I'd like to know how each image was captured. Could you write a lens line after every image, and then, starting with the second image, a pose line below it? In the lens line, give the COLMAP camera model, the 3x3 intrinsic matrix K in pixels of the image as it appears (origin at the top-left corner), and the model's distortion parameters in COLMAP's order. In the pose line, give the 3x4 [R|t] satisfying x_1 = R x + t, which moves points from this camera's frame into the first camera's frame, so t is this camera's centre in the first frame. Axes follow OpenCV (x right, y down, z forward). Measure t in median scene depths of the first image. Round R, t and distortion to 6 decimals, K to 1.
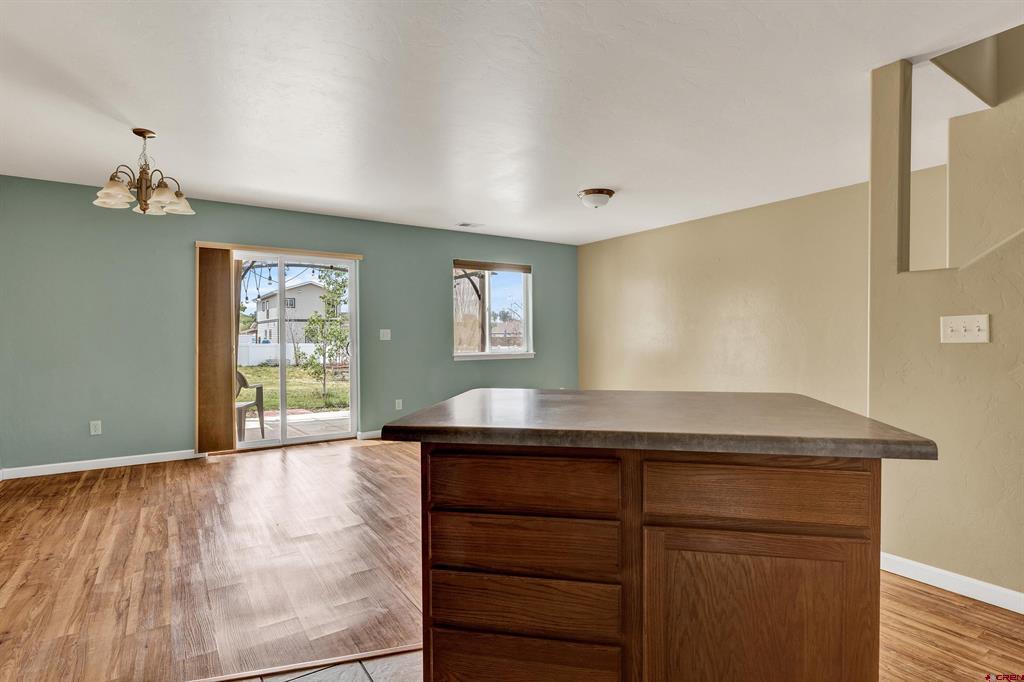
lens RADIAL K [[573.6, 0, 510.9], [0, 573.6, 334.5], [0, 0, 1]] dist [0.000071, -0.000907]
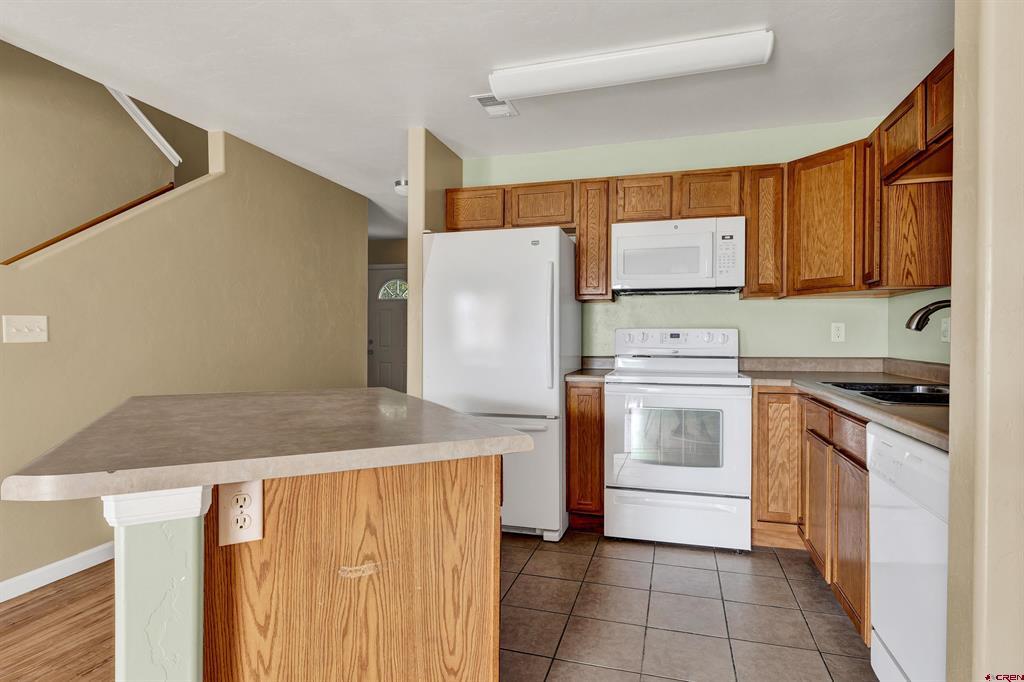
lens RADIAL K [[539.5, 0, 521.0], [0, 539.5, 342.1], [0, 0, 1]] dist [-0.000947, 0.003597]
pose [[-0.668600, -0.002096, 0.743619, -0.455494], [0.013626, 0.999794, 0.015069, 0.010082], [-0.743497, 0.020208, -0.668434, 0.888868]]
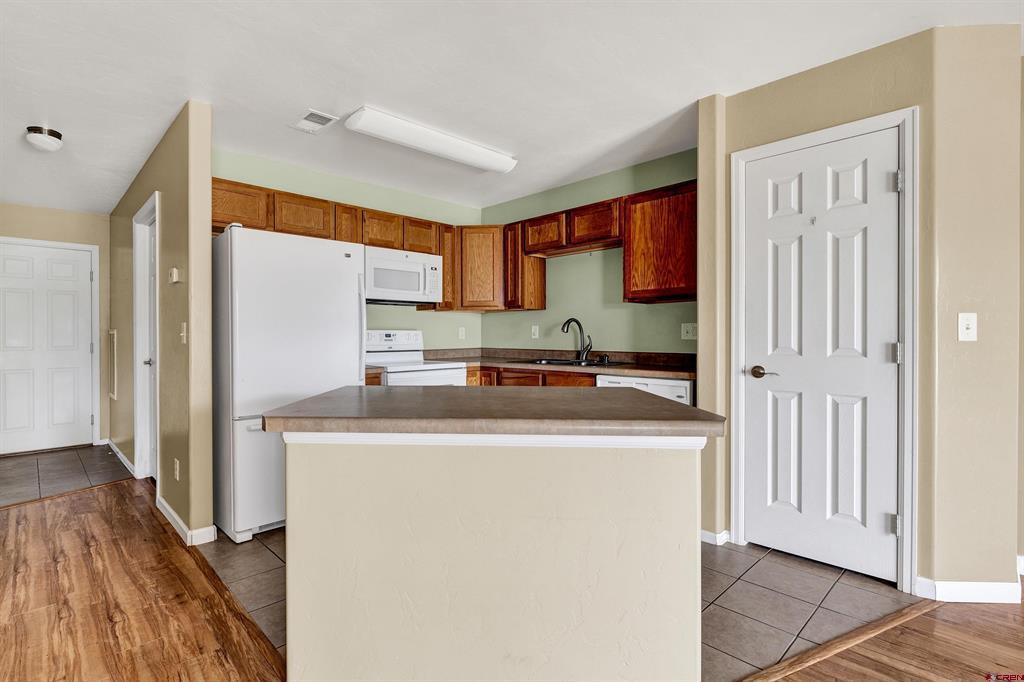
lens RADIAL K [[489.1, 0, 464.8], [0, 489.1, 336.3], [0, 0, 1]] dist [0.002477, 0.000756]
pose [[-0.980624, 0.013756, -0.195417, 0.256032], [0.010650, 0.999800, 0.016937, -0.001352], [0.195611, 0.014528, -0.980574, 1.285021]]
